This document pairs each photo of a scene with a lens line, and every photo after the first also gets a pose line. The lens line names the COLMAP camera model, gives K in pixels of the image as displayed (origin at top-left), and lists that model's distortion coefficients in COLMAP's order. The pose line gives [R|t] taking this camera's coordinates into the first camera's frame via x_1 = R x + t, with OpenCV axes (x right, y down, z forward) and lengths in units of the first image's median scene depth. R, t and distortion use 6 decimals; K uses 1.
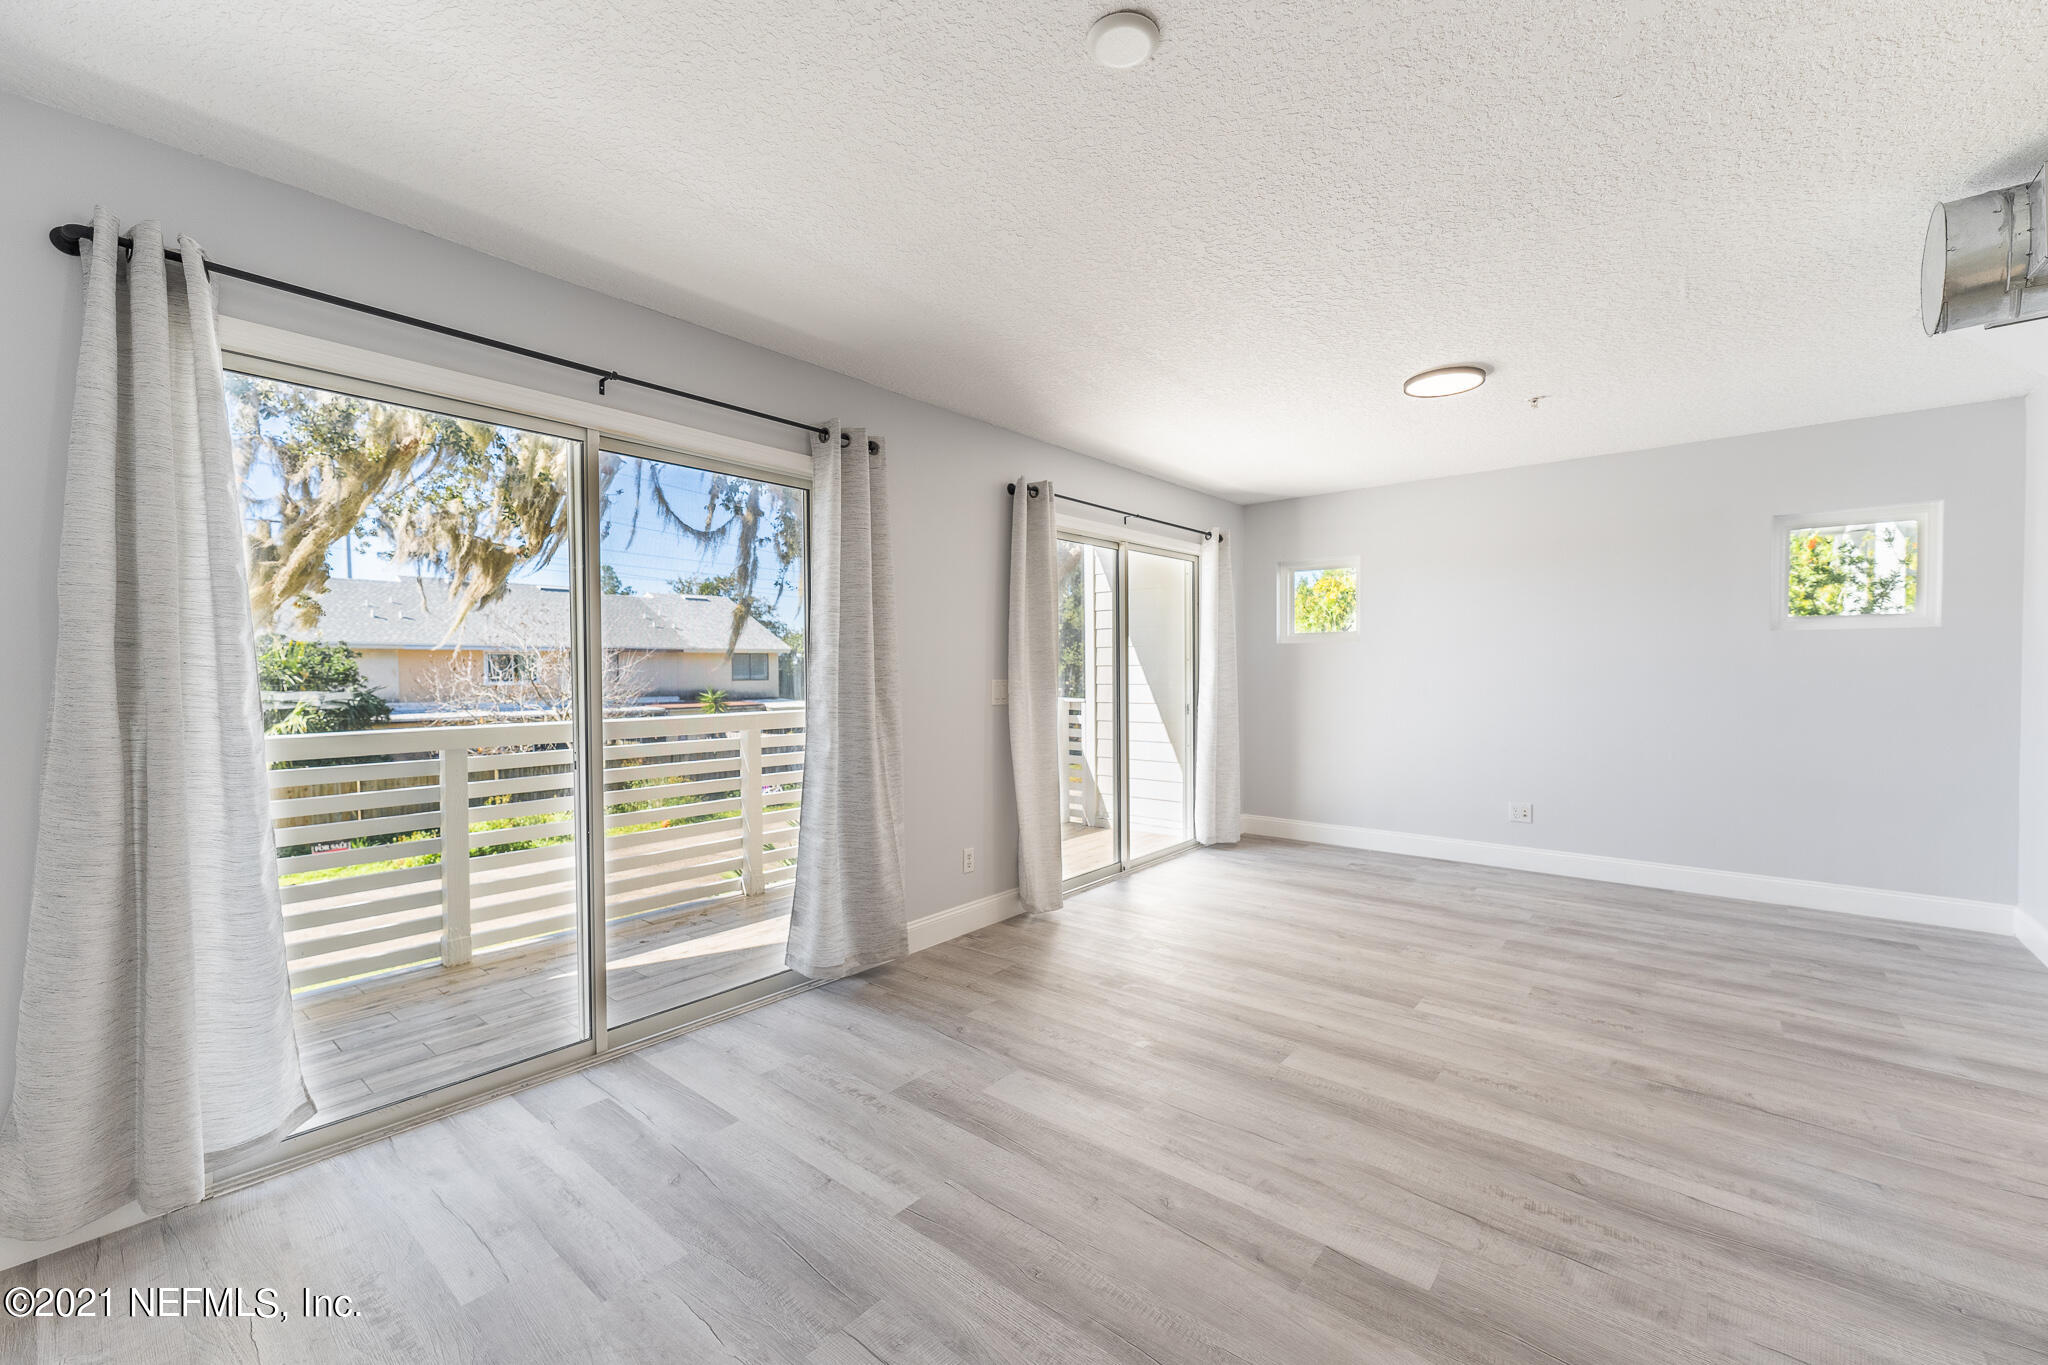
lens RADIAL K [[829.3, 0, 1017.4], [0, 829.3, 688.1], [0, 0, 1]] dist [0.003151, -0.000527]
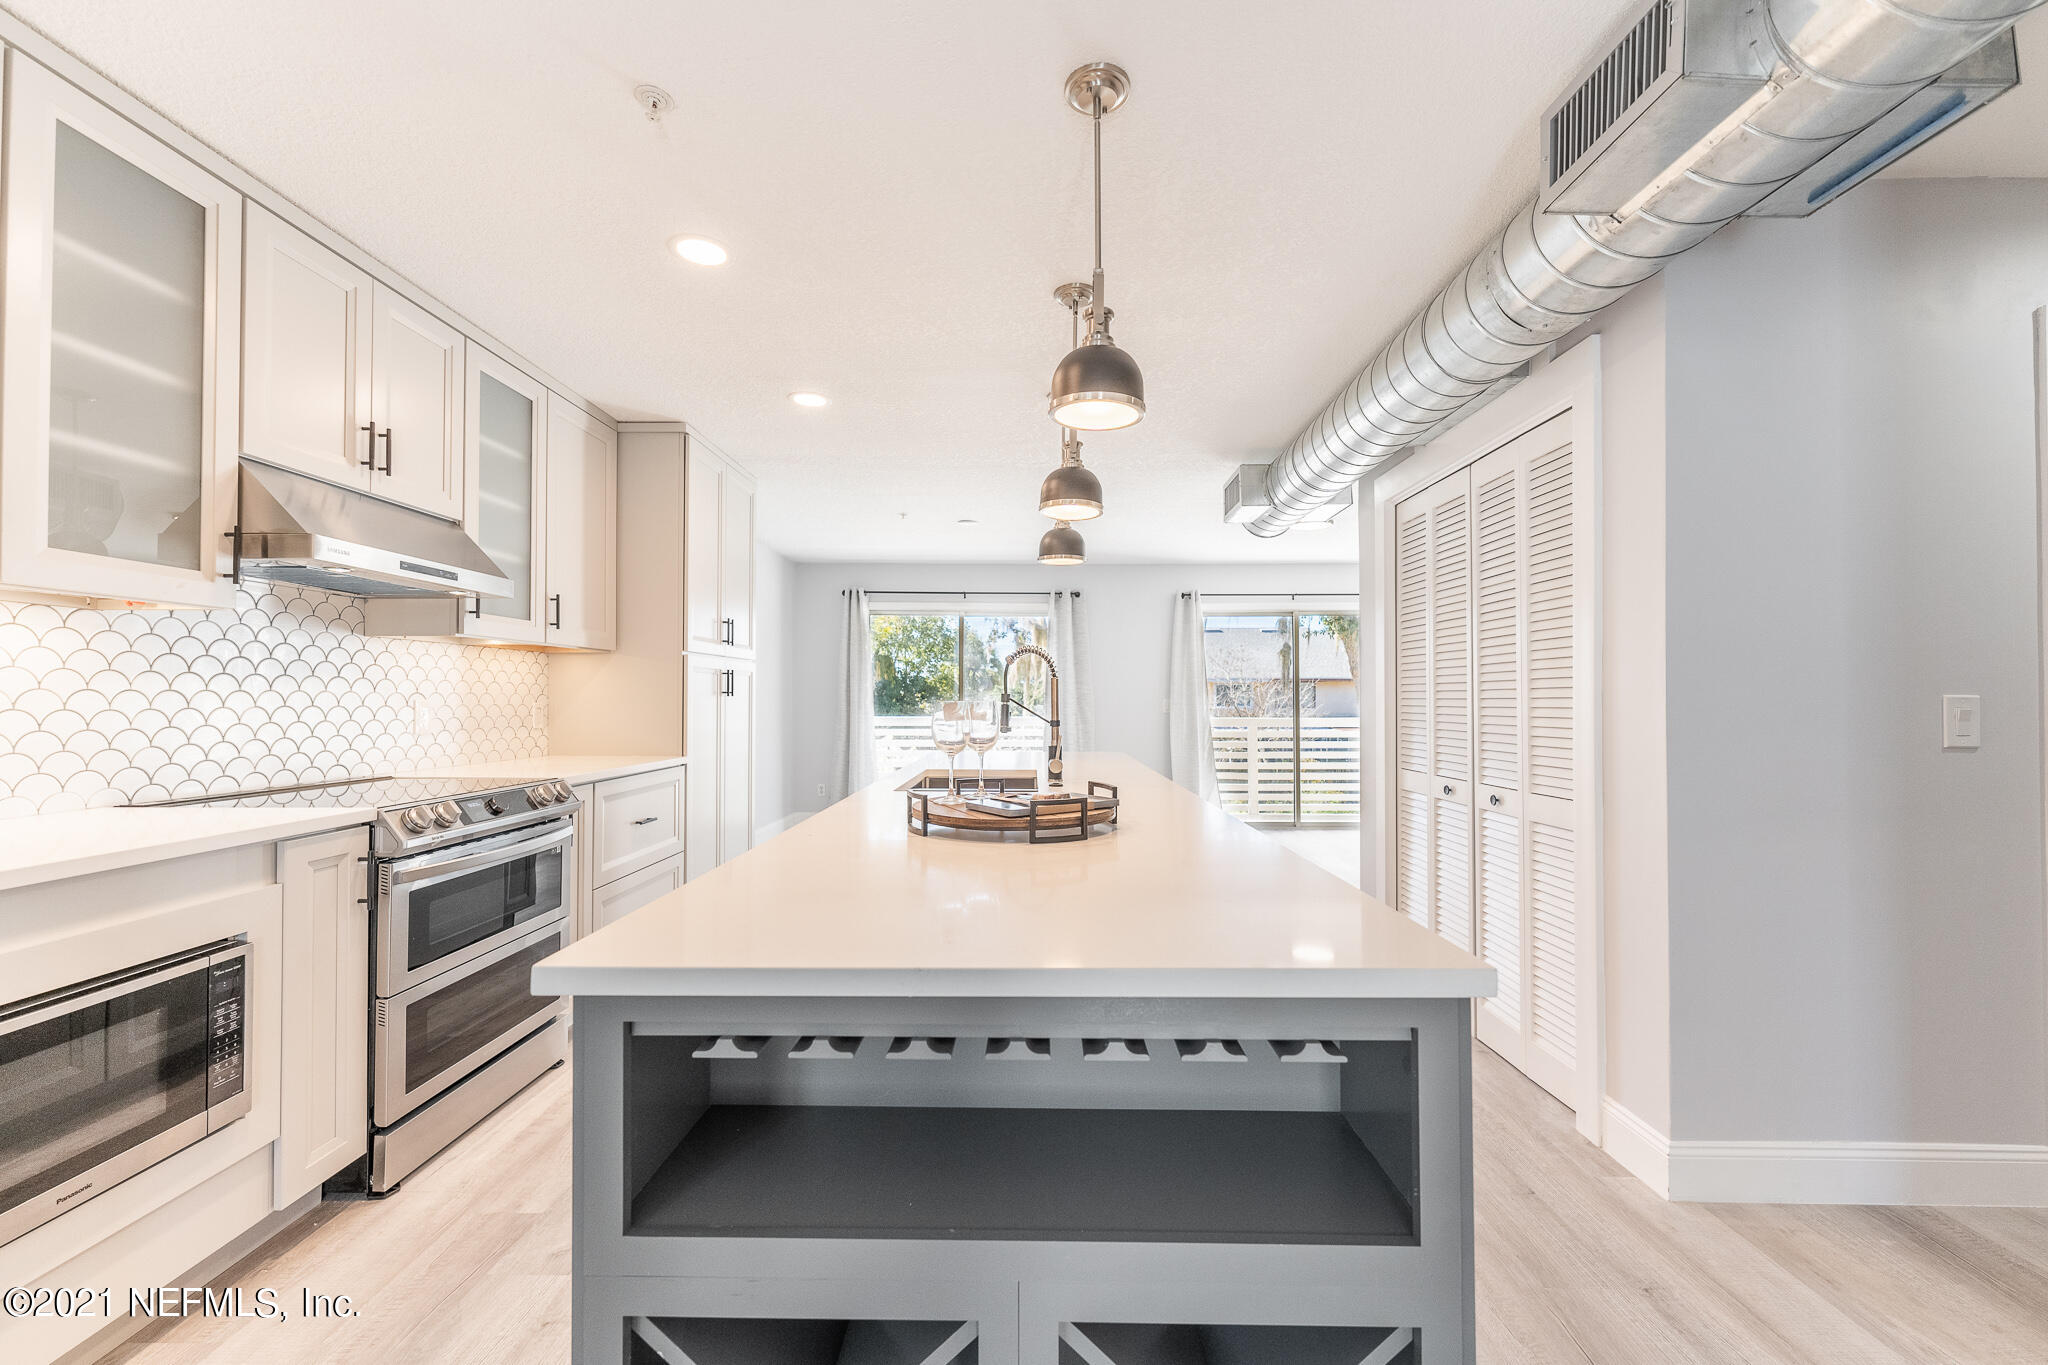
lens RADIAL K [[829.3, 0, 1027.0], [0, 829.3, 685.3], [0, 0, 1]] dist [0.003151, -0.000527]
pose [[0.642071, -0.006936, -0.766614, 1.520470], [-0.020777, 0.999434, -0.026444, 0.019226], [0.766364, 0.032907, 0.641563, -0.554748]]
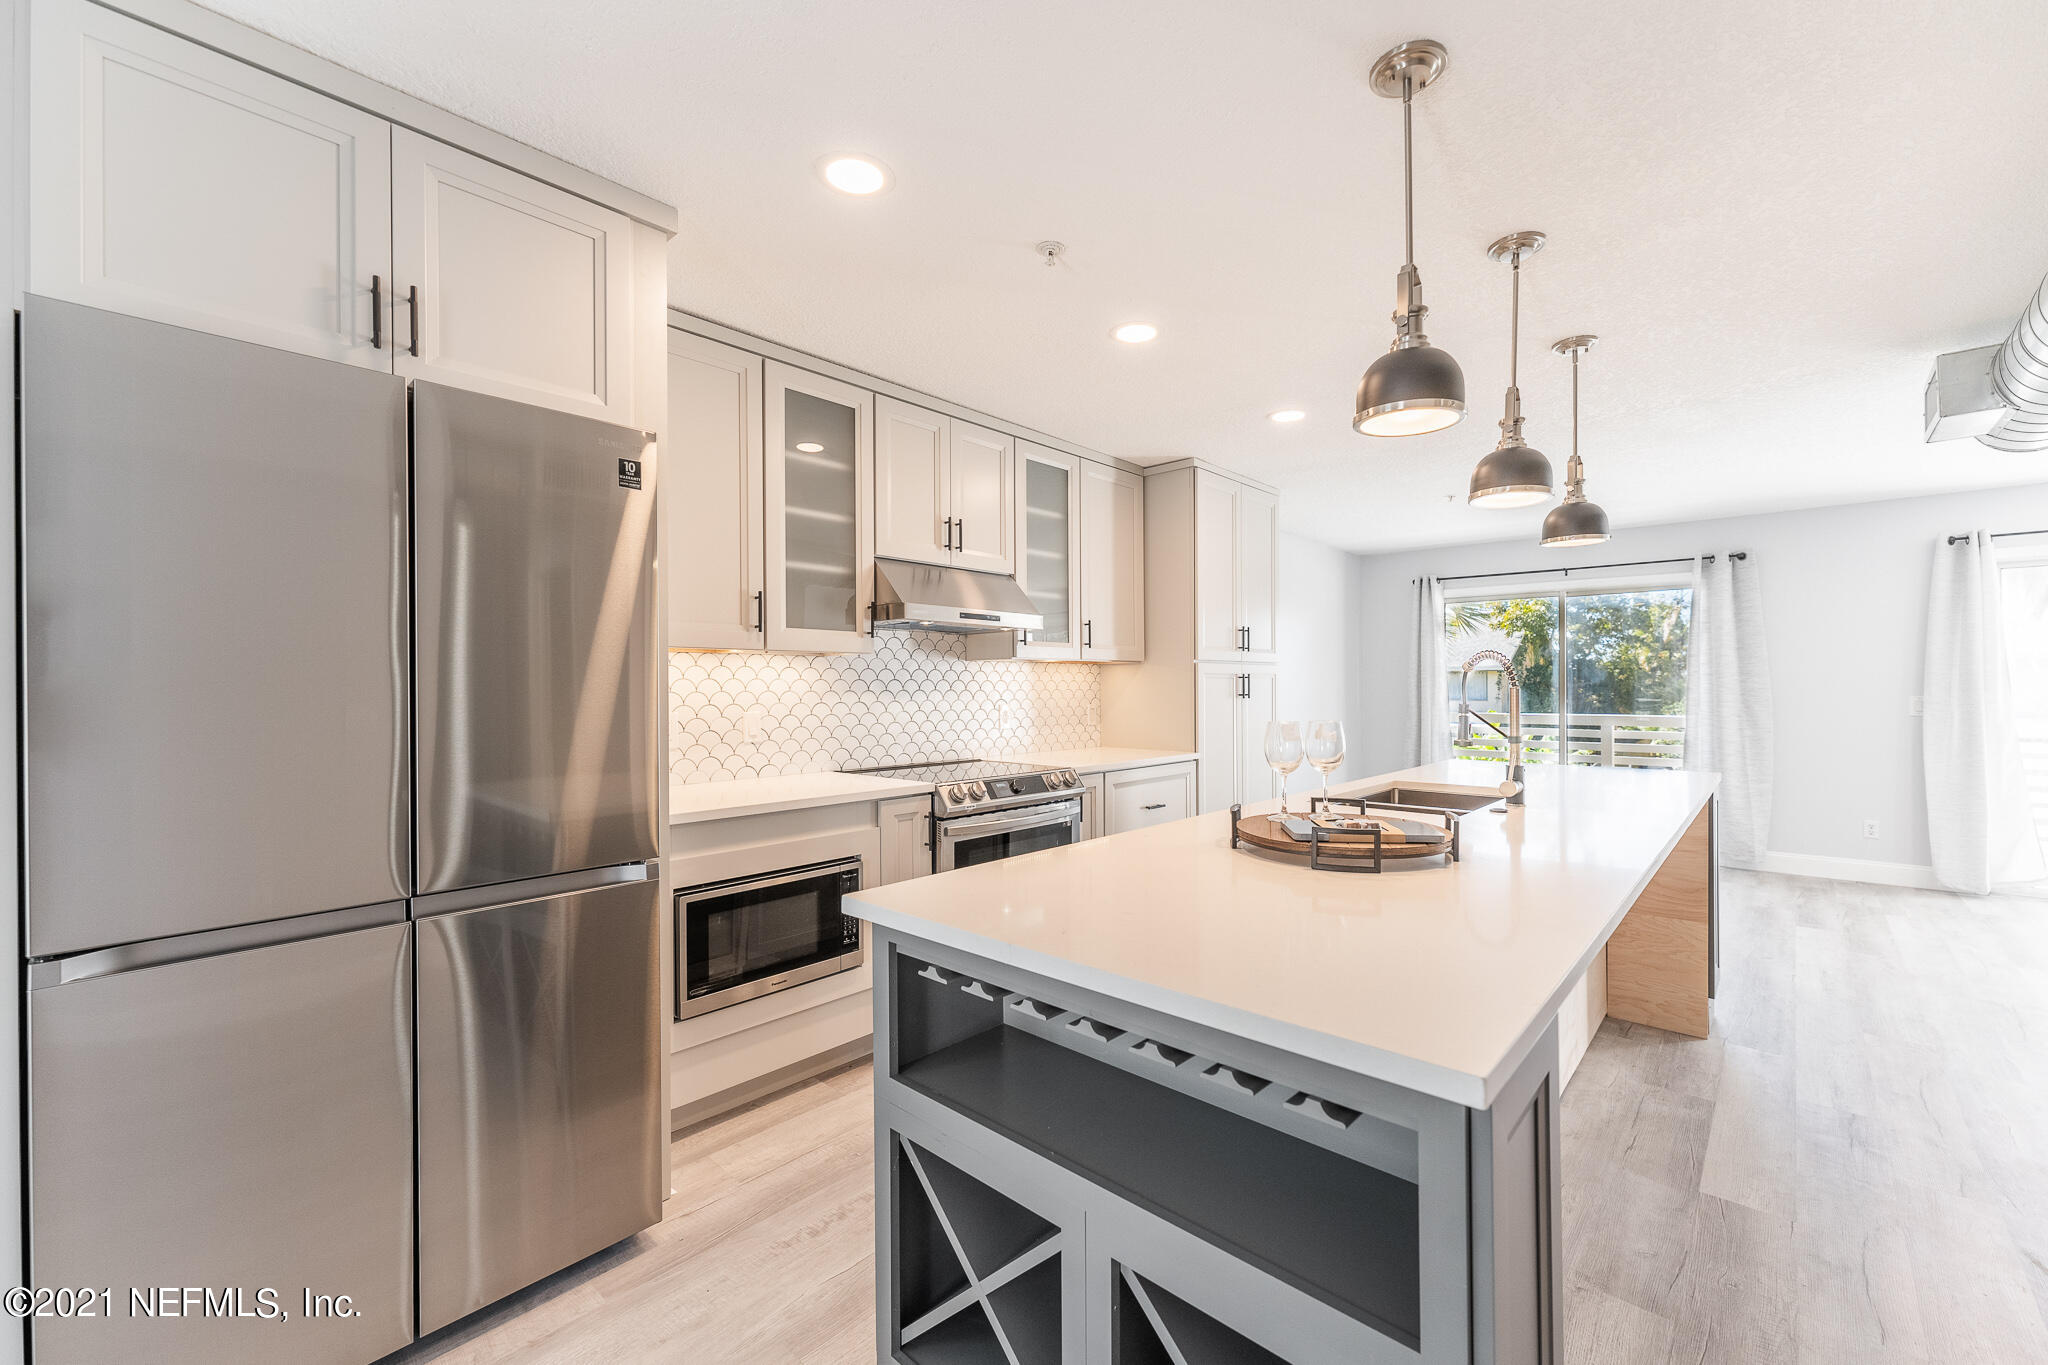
lens RADIAL K [[829.3, 0, 1027.2], [0, 829.3, 687.3], [0, 0, 1]] dist [0.003151, -0.000527]
pose [[-0.041569, 0.005148, -0.999122, 1.647925], [-0.017102, 0.999837, 0.005863, -0.009085], [0.998989, 0.017330, -0.041474, -0.391040]]
